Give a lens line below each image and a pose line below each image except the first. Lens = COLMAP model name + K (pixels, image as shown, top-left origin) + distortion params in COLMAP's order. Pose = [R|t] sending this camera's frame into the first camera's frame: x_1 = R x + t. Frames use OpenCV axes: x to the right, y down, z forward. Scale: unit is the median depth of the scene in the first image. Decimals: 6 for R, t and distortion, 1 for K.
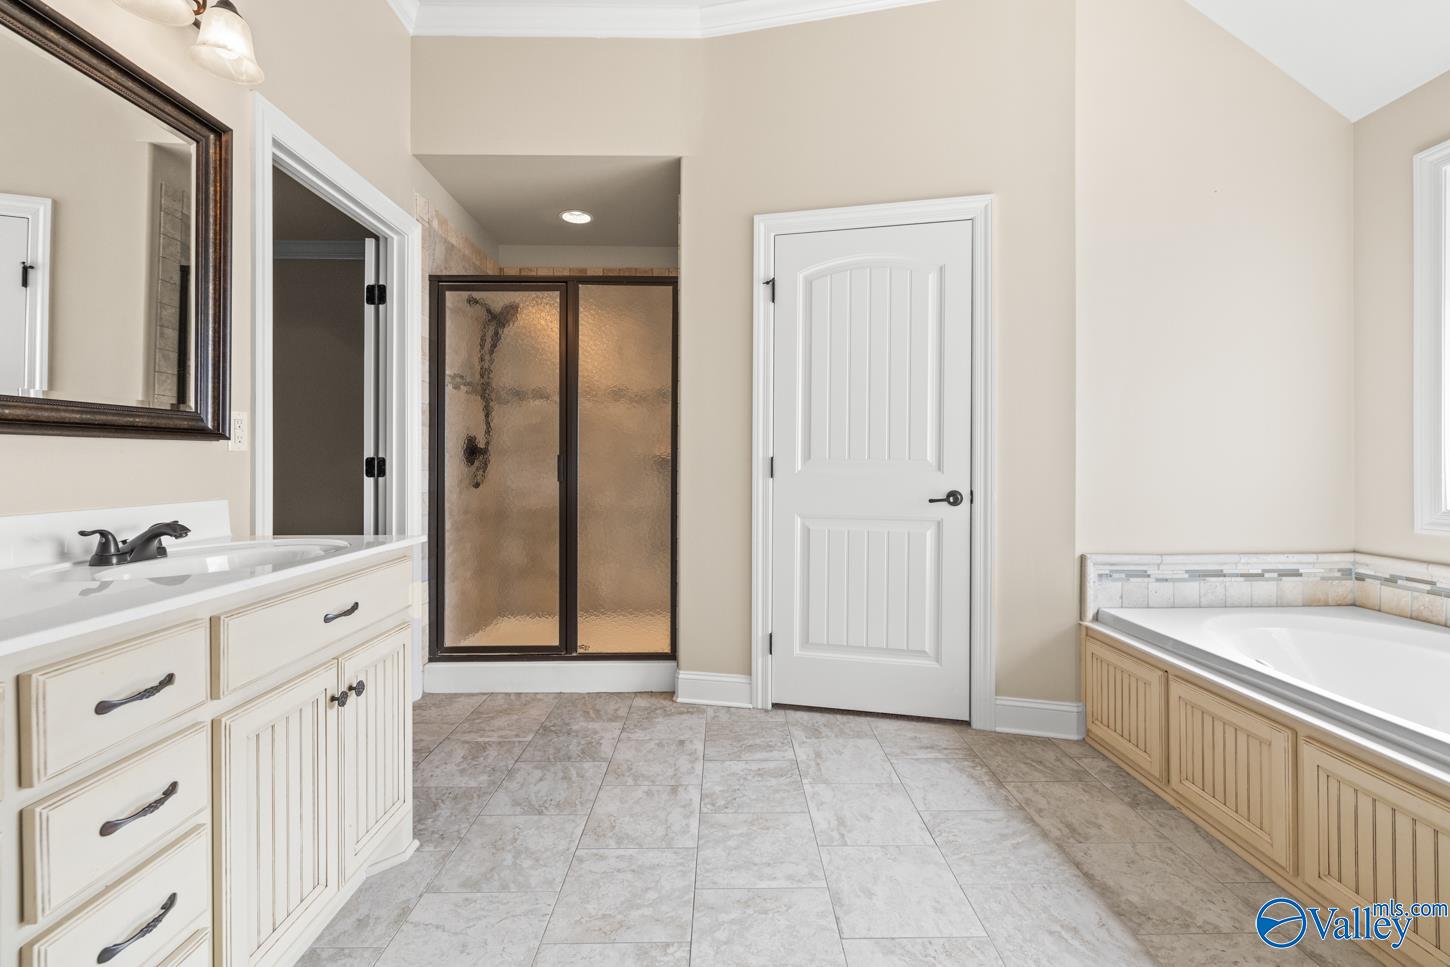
lens RADIAL K [[609.2, 0, 733.4], [0, 609.2, 469.3], [0, 0, 1]] dist [0.001045, -0.000381]
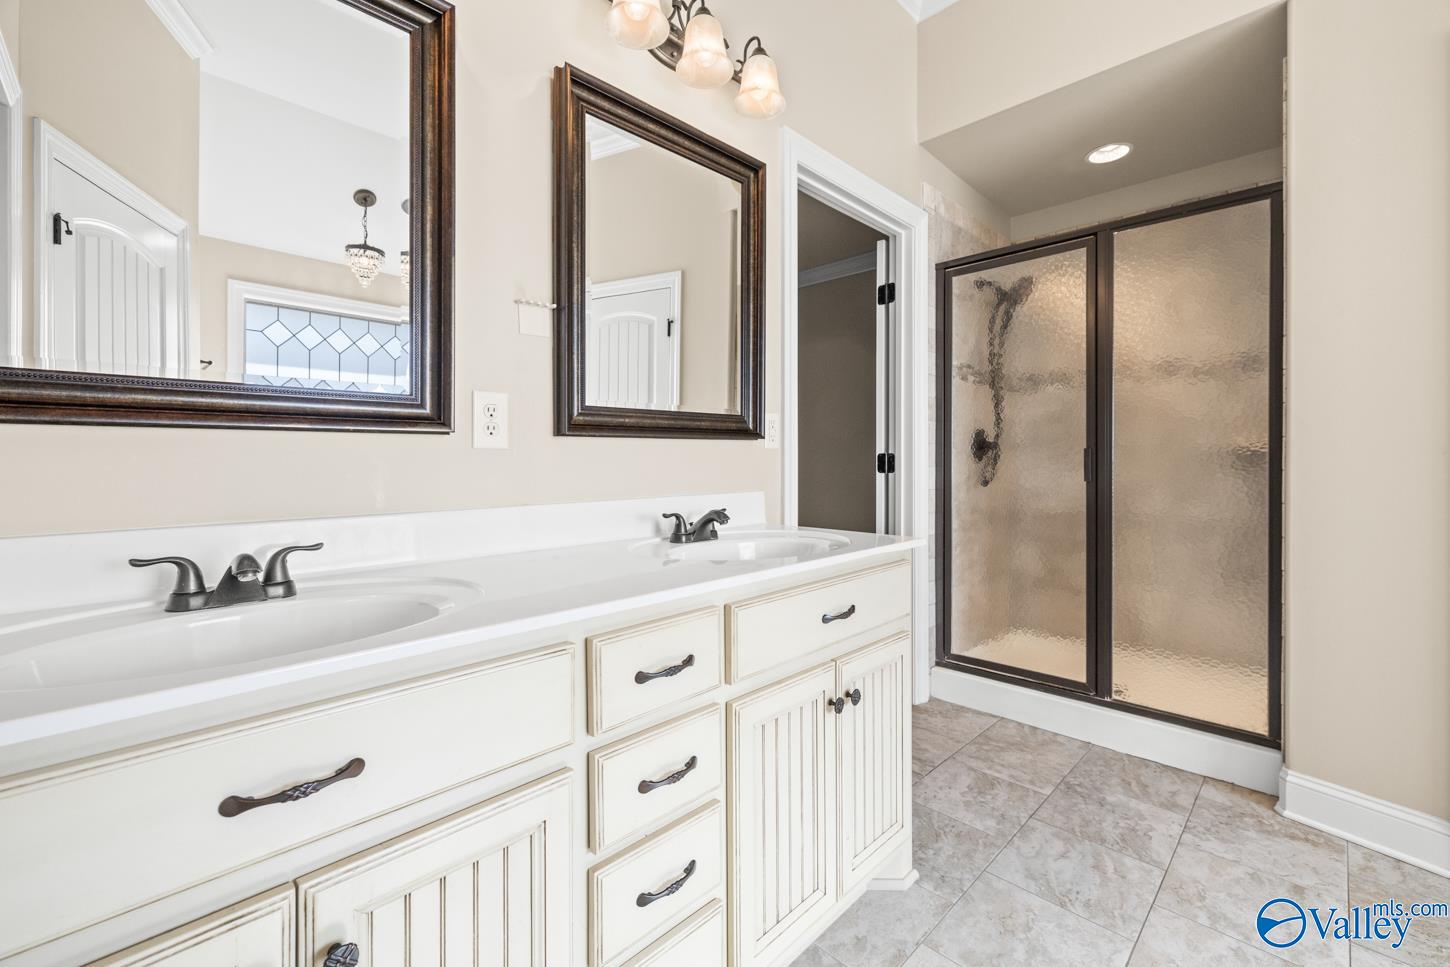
lens RADIAL K [[613.2, 0, 729.1], [0, 613.2, 458.9], [0, 0, 1]] dist [-0.001831, -0.000638]
pose [[0.695943, -0.004350, -0.718084, -0.040601], [-0.003657, 0.999947, -0.009602, 0.000251], [0.718088, 0.009309, 0.695890, 0.118622]]
